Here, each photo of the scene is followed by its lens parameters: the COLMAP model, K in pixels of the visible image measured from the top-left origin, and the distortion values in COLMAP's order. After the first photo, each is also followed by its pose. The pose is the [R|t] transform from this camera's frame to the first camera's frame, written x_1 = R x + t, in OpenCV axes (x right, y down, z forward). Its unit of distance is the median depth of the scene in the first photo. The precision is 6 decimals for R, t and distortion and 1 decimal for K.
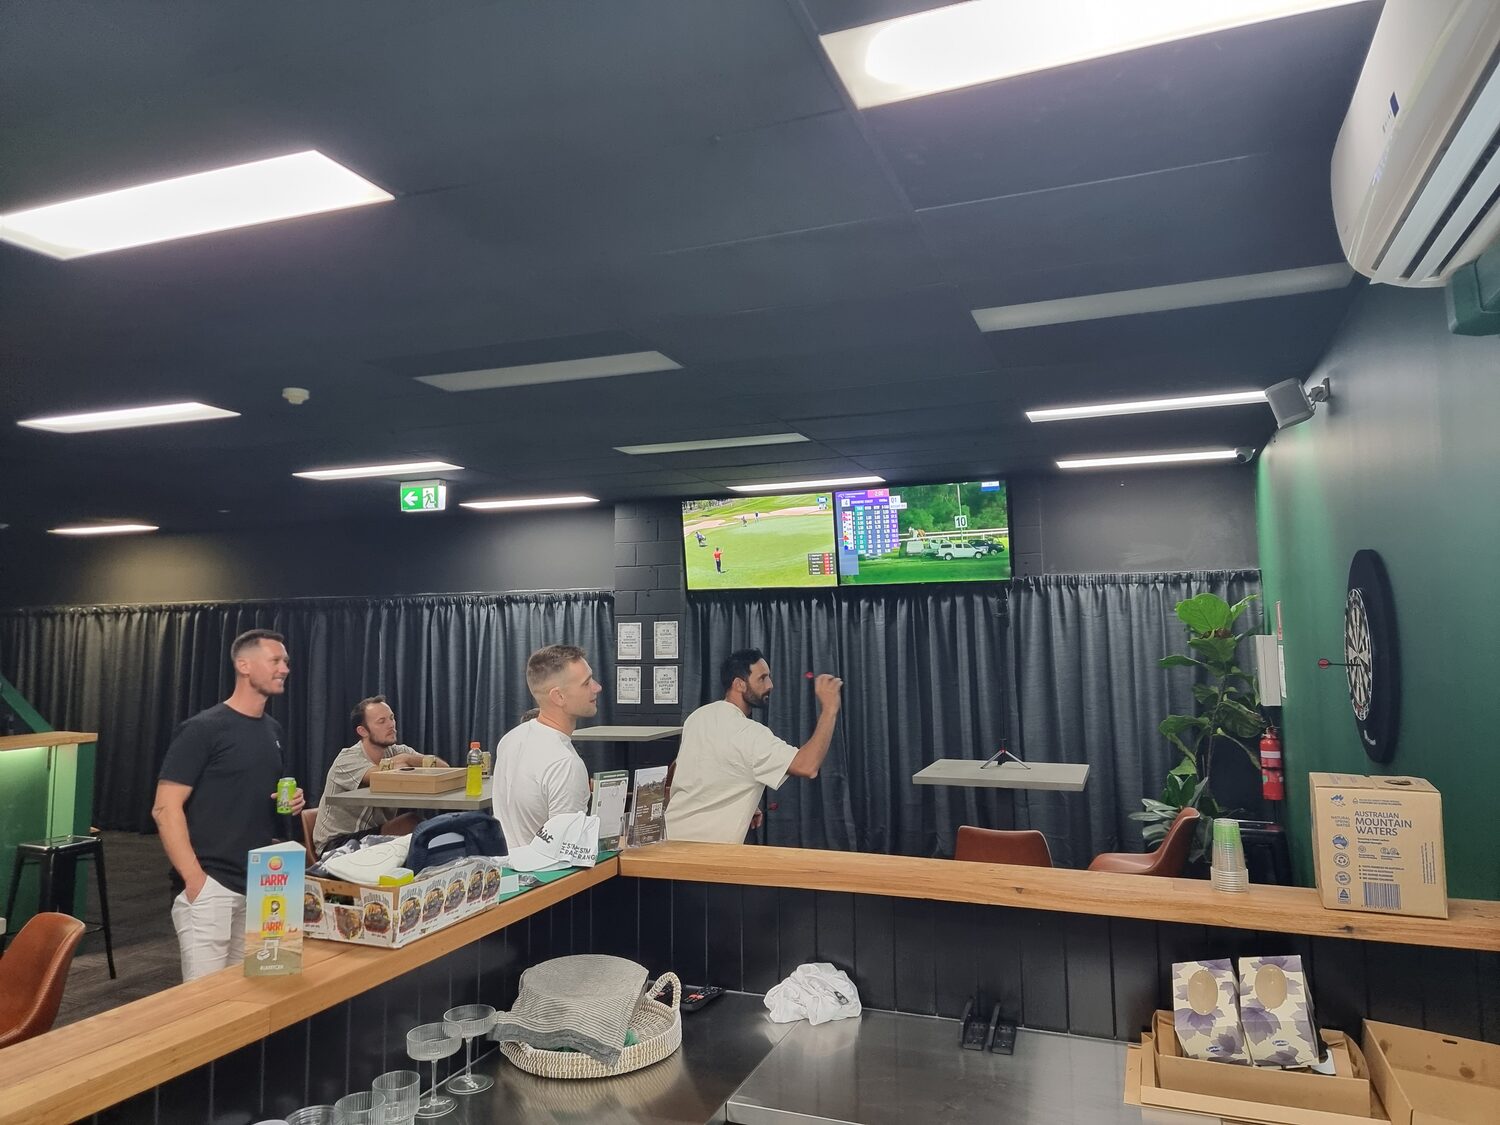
lens RADIAL K [[1050.1, 0, 750.0], [0, 1050.1, 562.5], [0, 0, 1]] dist [0.088832, -0.066321]
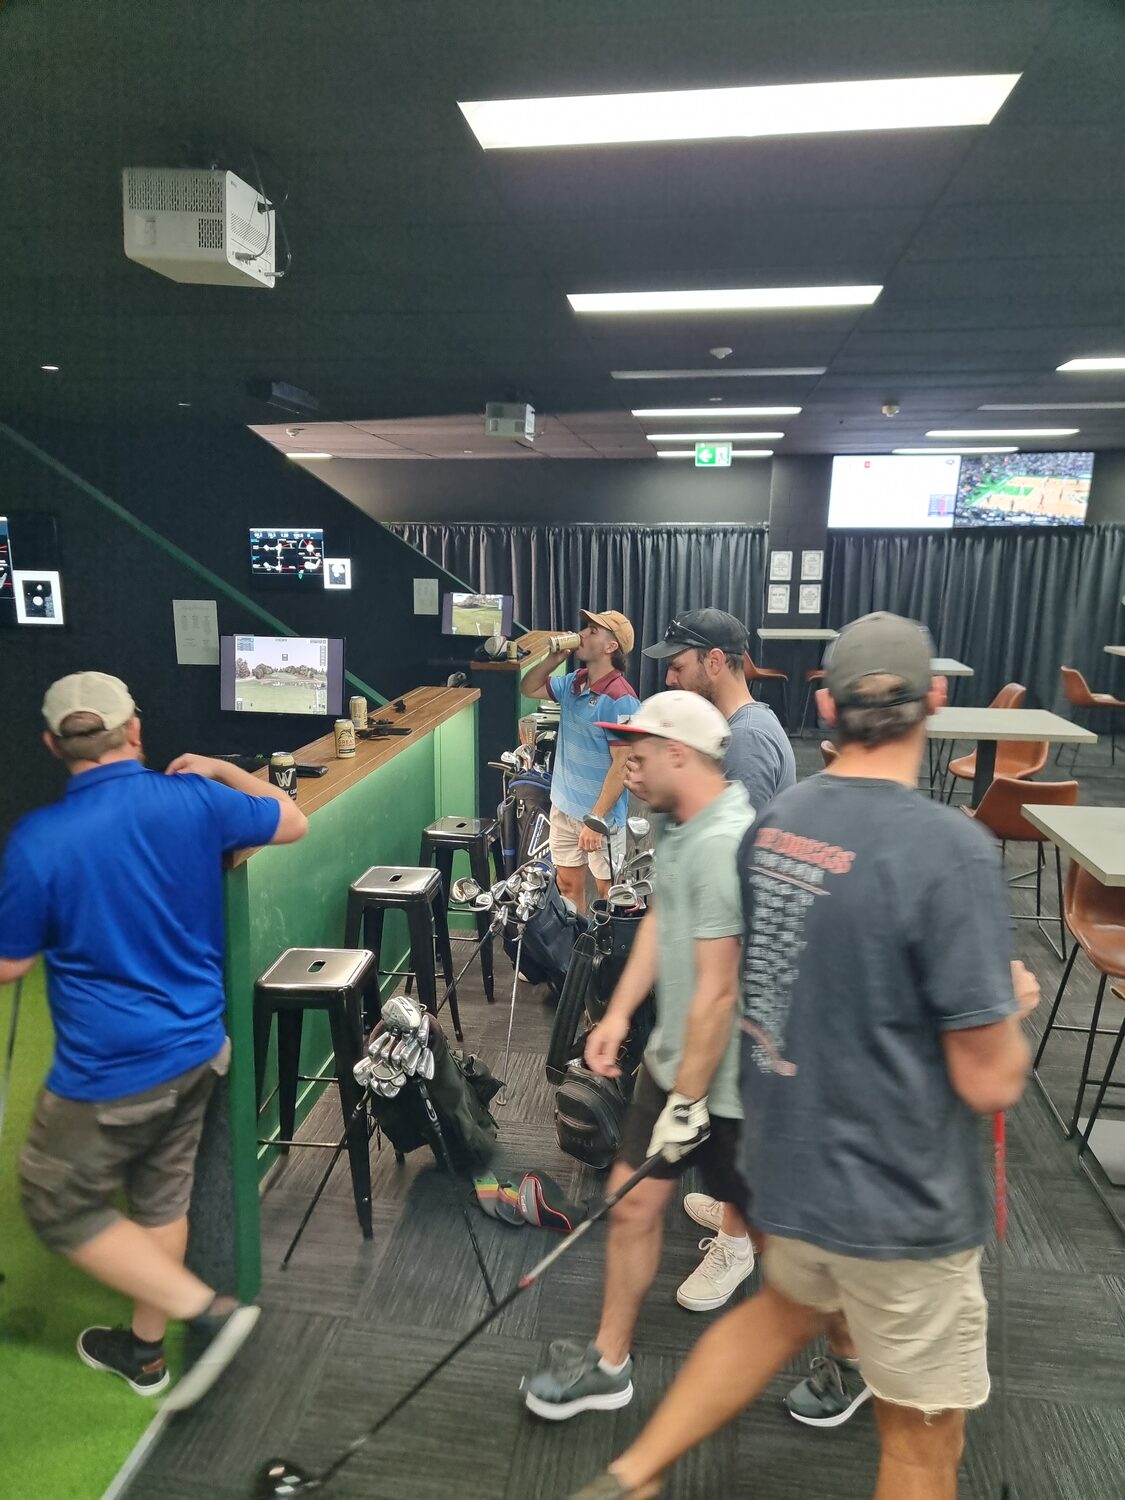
lens RADIAL K [[1050.1, 0, 562.5], [0, 1050.1, 750.0], [0, 0, 1]] dist [0.088832, -0.066321]
pose [[0.970139, -0.028821, 0.240831, -0.718025], [-0.035153, 0.965724, 0.257180, -0.034452], [-0.239988, -0.257966, 0.935873, -0.243863]]
